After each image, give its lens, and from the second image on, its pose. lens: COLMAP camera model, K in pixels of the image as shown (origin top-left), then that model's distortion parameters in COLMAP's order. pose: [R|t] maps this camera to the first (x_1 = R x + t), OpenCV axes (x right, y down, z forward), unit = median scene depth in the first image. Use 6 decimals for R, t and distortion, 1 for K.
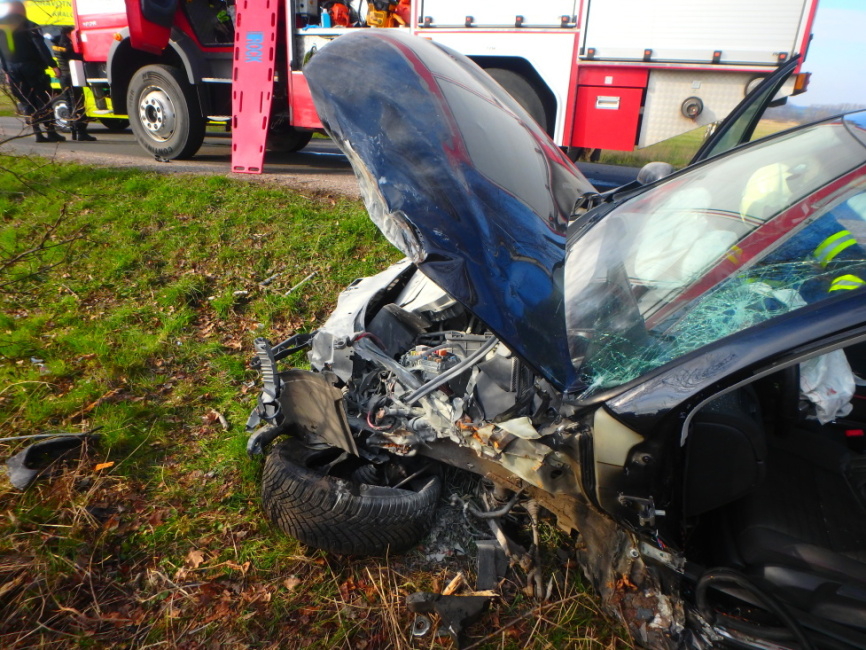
lens RADIAL K [[546.0, 0, 433.0], [0, 546.0, 325.0], [0, 0, 1]] dist [-0.031420, 0.015635]
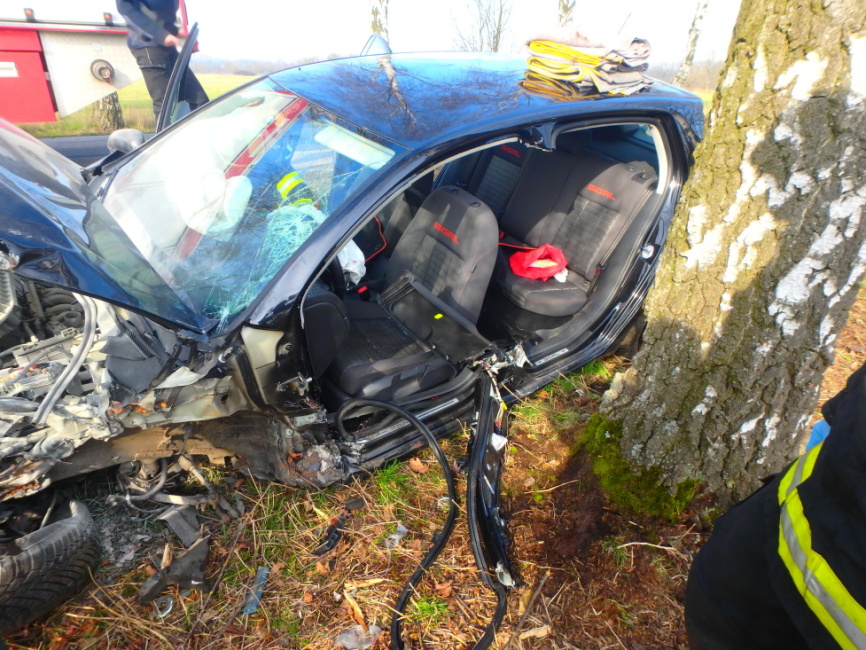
lens RADIAL K [[546.0, 0, 433.0], [0, 546.0, 325.0], [0, 0, 1]] dist [-0.031420, 0.015635]
pose [[0.539104, -0.385630, 0.748770, -0.299243], [0.330902, 0.914513, 0.232745, -0.000785], [-0.774513, 0.122296, 0.620624, -0.094728]]
